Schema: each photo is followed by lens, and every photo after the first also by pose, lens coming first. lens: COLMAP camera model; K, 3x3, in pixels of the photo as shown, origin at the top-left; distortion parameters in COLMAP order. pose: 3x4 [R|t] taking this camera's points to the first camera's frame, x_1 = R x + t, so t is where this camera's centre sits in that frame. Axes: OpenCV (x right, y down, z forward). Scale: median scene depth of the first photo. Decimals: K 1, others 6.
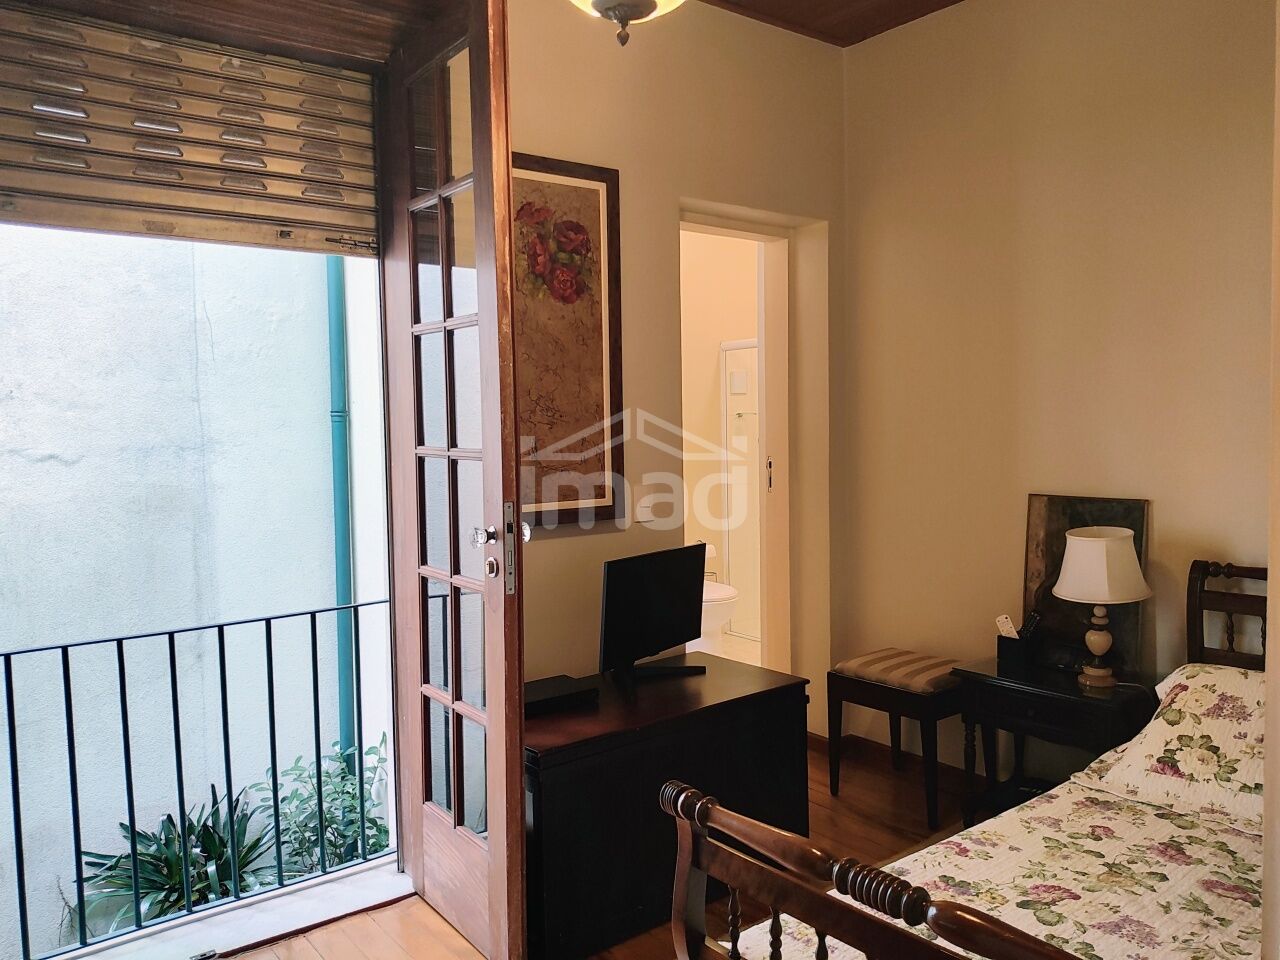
lens RADIAL K [[944.6, 0, 639.5], [0, 944.6, 476.5], [0, 0, 1]] dist [-0.018777, -0.016607]
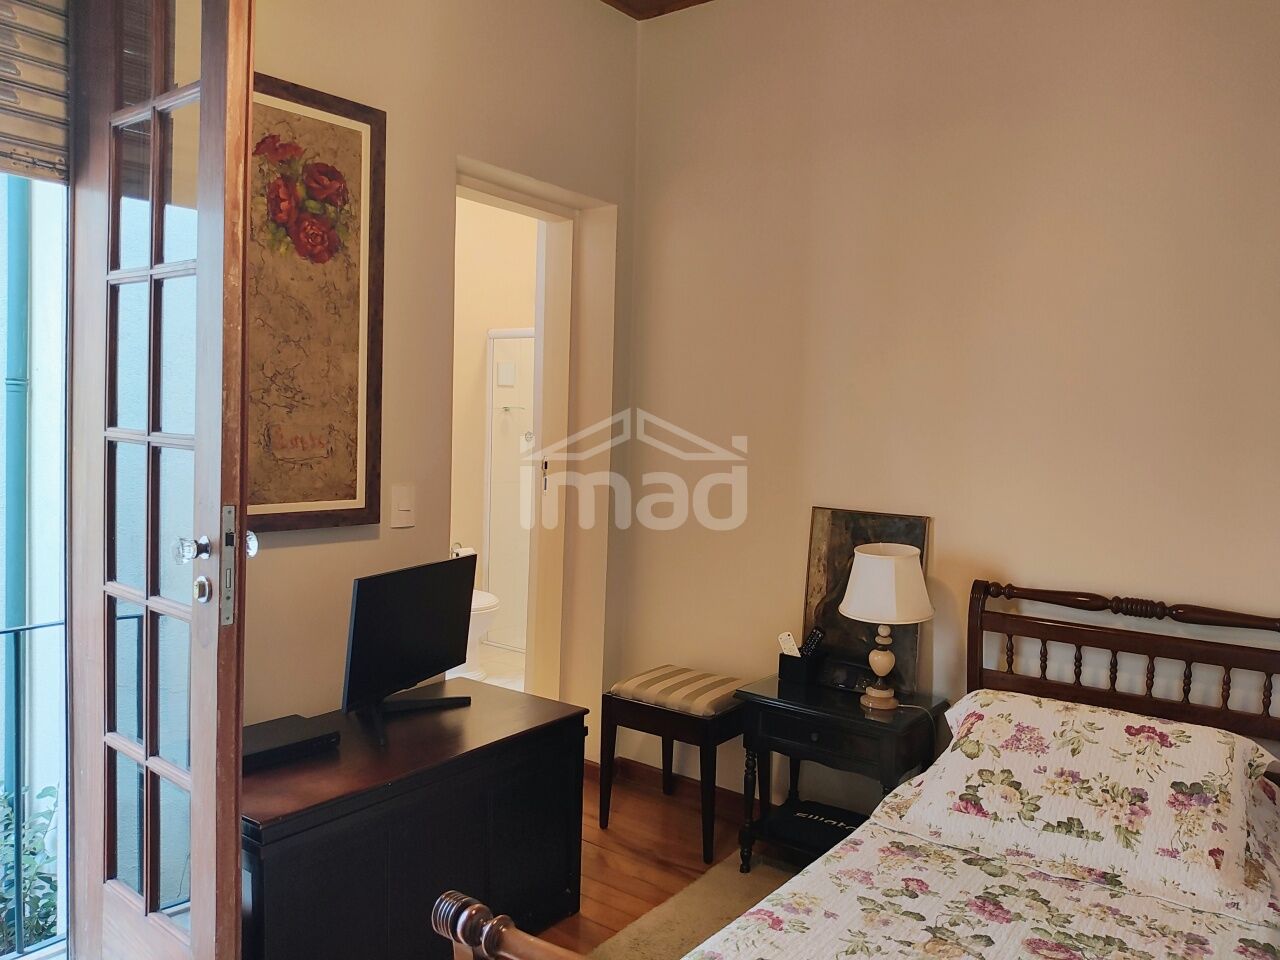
lens RADIAL K [[944.6, 0, 649.8], [0, 944.6, 480.1], [0, 0, 1]] dist [-0.018777, -0.016607]
pose [[0.962123, 0.034608, 0.270409, -0.012915], [-0.037059, 0.999305, 0.003964, -0.007599], [-0.270084, -0.013835, 0.962737, 0.131422]]
